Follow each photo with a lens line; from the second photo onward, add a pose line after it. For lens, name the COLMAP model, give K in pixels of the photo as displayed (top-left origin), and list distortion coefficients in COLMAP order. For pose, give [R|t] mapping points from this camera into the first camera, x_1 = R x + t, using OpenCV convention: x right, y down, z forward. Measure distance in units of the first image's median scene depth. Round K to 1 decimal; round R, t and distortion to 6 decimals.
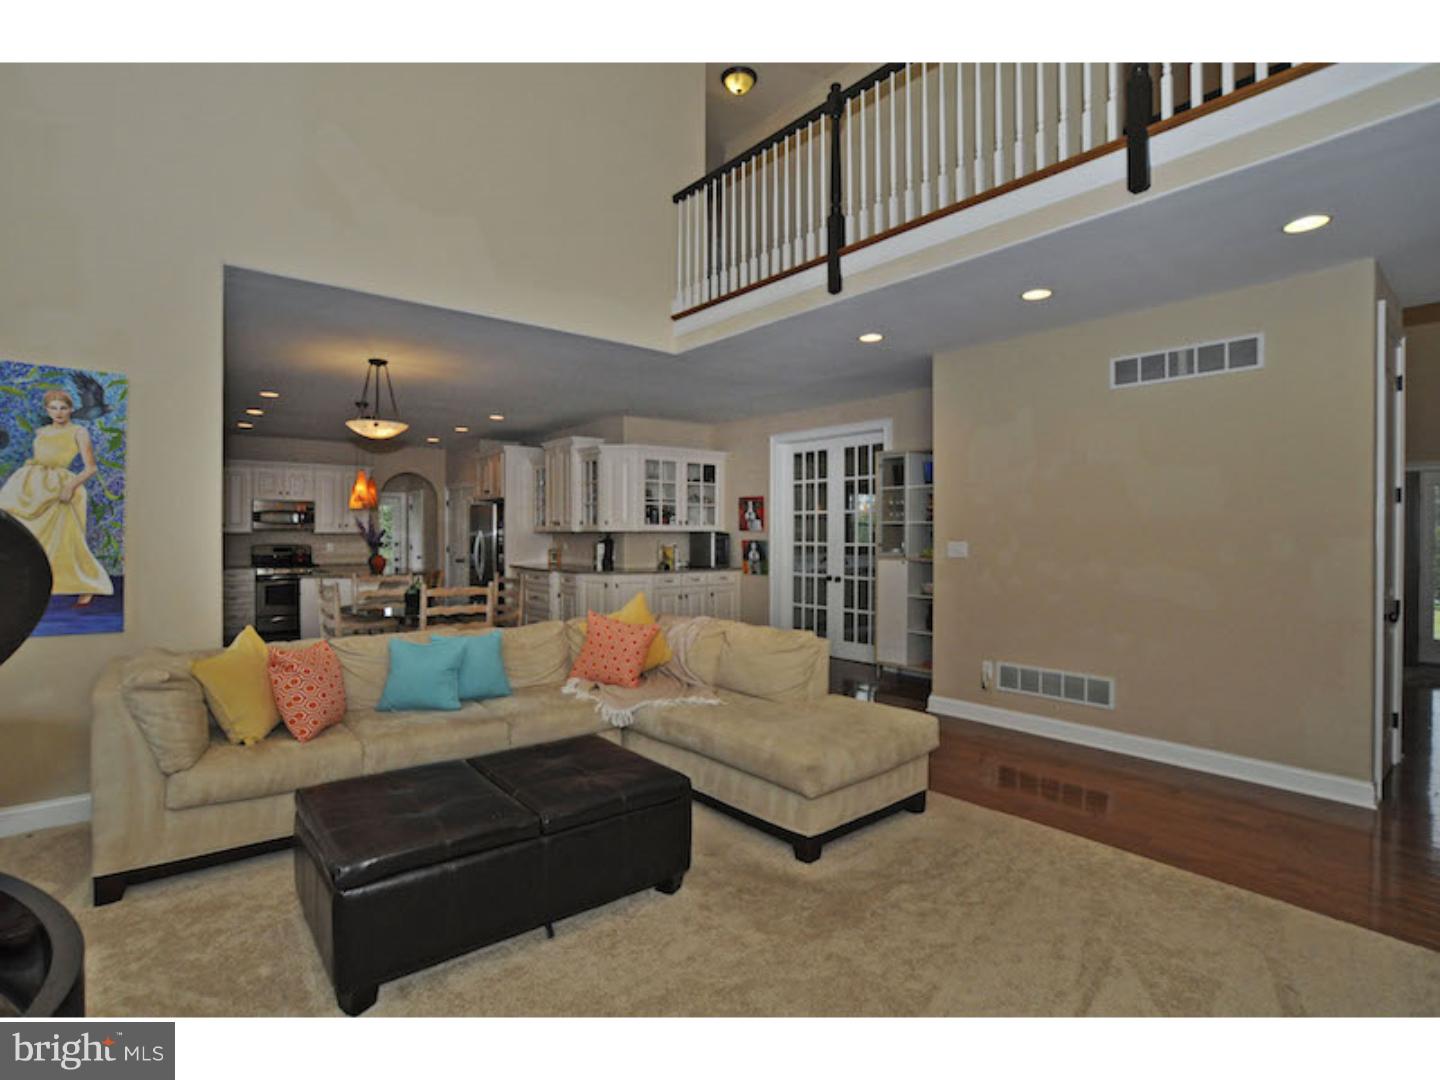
lens RADIAL K [[723.3, 0, 720.0], [0, 723.3, 540.0], [0, 0, 1]] dist [-0.000804, -0.000086]
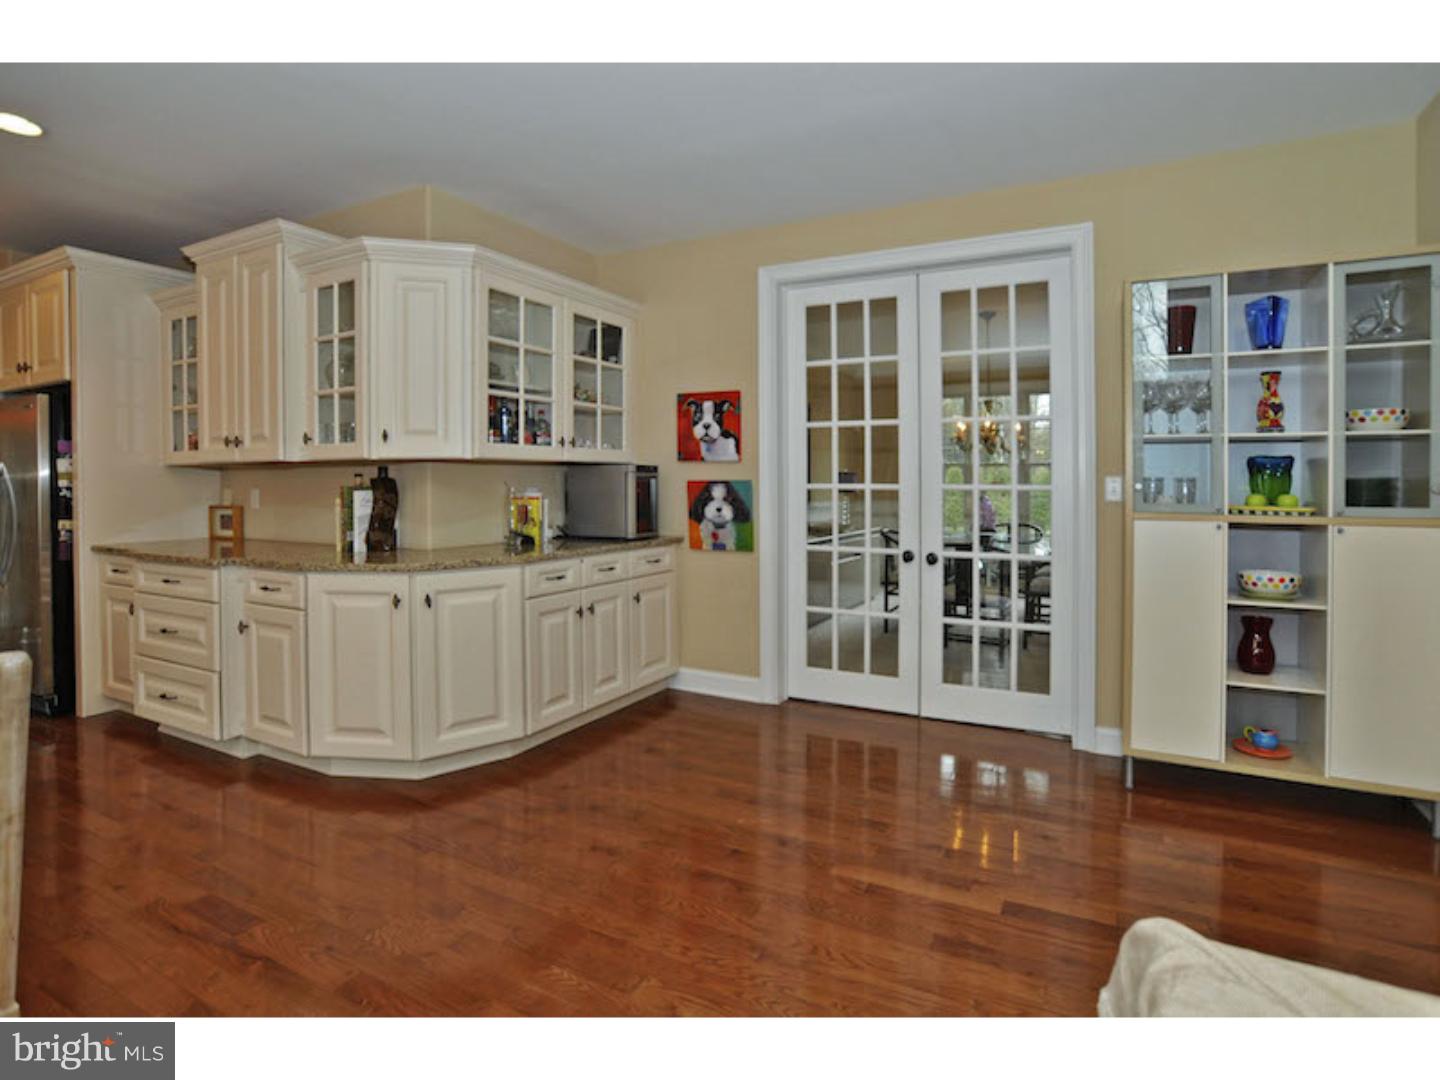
lens RADIAL K [[678.4, 0, 721.8], [0, 678.4, 484.0], [0, 0, 1]] dist [-0.036357, -0.000076]
pose [[0.906160, -0.004030, 0.422916, -0.142735], [0.005986, 0.999977, -0.003298, 0.004095], [-0.422893, 0.005520, 0.906163, 0.578859]]
